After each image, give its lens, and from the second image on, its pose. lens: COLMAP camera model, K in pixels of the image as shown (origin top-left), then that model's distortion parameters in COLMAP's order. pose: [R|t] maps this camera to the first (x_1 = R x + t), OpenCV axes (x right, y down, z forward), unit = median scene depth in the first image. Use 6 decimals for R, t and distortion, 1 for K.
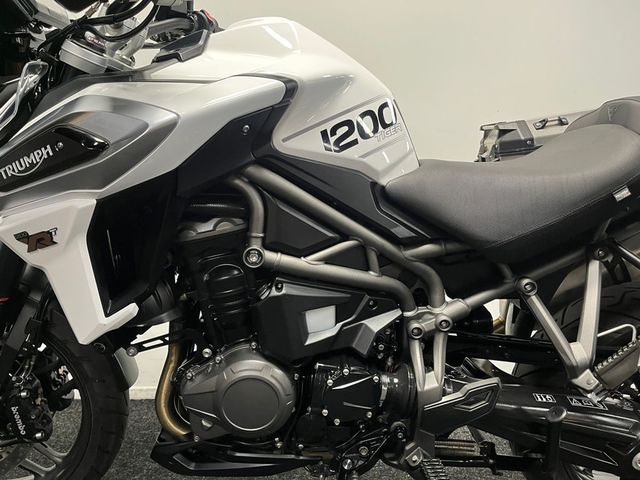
lens RADIAL K [[489.1, 0, 315.0], [0, 489.1, 251.7], [0, 0, 1]] dist [0.069587, -0.088398]
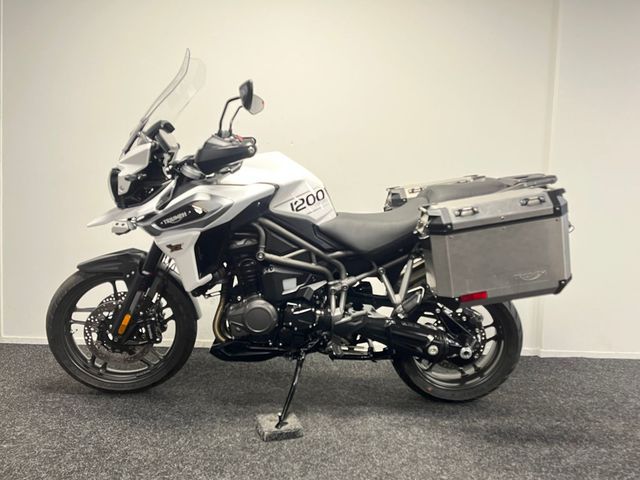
lens RADIAL K [[489.1, 0, 319.7], [0, 489.1, 239.6], [0, 0, 1]] dist [0.069587, -0.088398]
pose [[0.999889, 0.013797, -0.005598, 0.163032], [-0.014043, 0.998815, -0.046606, 0.036639], [0.004948, 0.046680, 0.998898, -1.291606]]
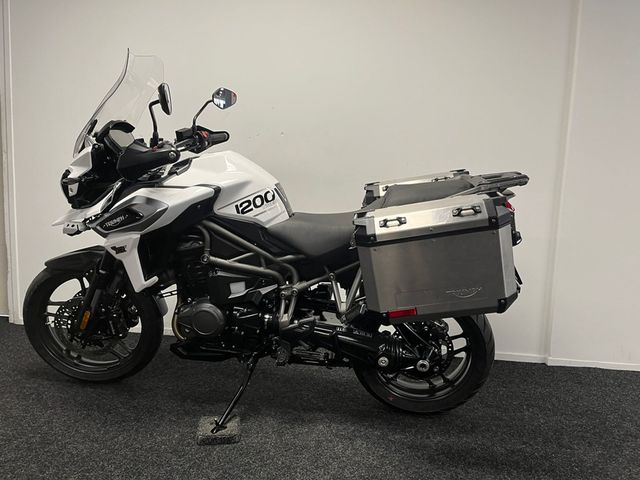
lens RADIAL K [[489.1, 0, 324.0], [0, 489.1, 245.6], [0, 0, 1]] dist [0.069587, -0.088398]
pose [[0.986723, 0.034836, -0.158632, 0.755708], [-0.032103, 0.999289, 0.019759, -0.110044], [0.159208, -0.014404, 0.987140, -1.148599]]
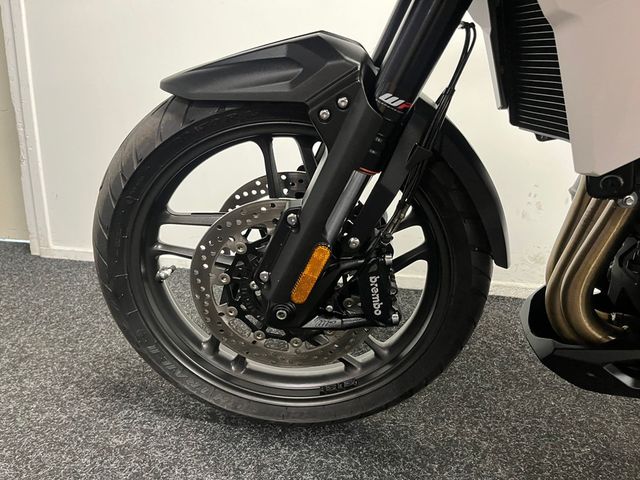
lens RADIAL K [[489.1, 0, 303.2], [0, 489.1, 251.8], [0, 0, 1]] dist [0.069587, -0.088398]
pose [[0.981113, 0.070938, -0.179960, -0.651908], [-0.035496, 0.980556, 0.193002, 0.168385], [0.190152, -0.182968, 0.964554, 0.353093]]
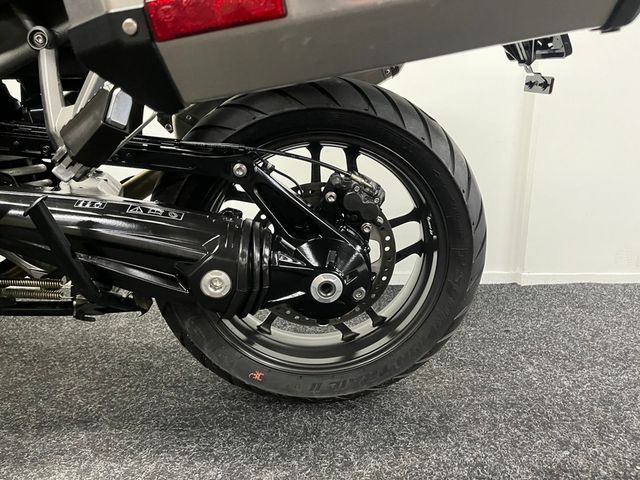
lens RADIAL K [[489.1, 0, 326.6], [0, 489.1, 250.4], [0, 0, 1]] dist [0.069587, -0.088398]
pose [[0.999030, -0.013005, 0.042062, 0.827668], [0.008170, 0.993544, 0.113151, 0.301595], [-0.043262, -0.112698, 0.992687, 0.275200]]
